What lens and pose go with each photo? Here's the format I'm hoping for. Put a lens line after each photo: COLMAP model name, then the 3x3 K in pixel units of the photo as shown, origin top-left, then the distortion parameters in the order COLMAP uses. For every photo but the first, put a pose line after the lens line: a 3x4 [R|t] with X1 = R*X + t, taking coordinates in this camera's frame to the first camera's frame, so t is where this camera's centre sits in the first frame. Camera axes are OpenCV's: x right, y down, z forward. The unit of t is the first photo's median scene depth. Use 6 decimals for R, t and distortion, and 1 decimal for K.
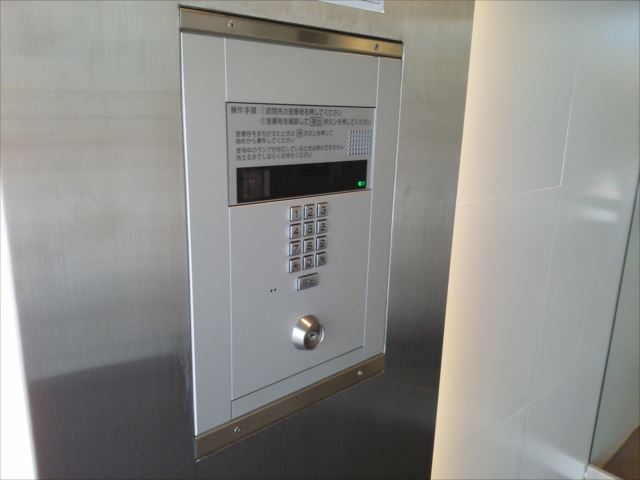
lens RADIAL K [[505.2, 0, 318.6], [0, 505.2, 239.4], [0, 0, 1]] dist [0.004797, 0.000596]
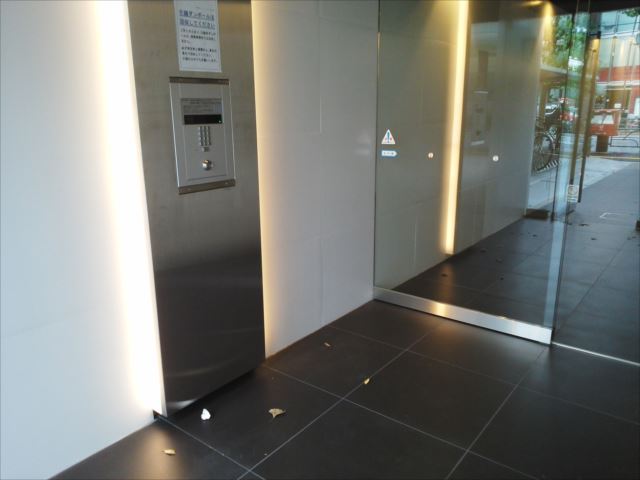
lens RADIAL K [[505.2, 0, 321.5], [0, 505.2, 240.8], [0, 0, 1]] dist [0.004797, 0.000596]
pose [[0.984276, -0.079108, 0.157932, 0.165550], [0.078554, 0.996862, 0.009757, 0.764573], [-0.158209, 0.002803, 0.987402, -2.652326]]
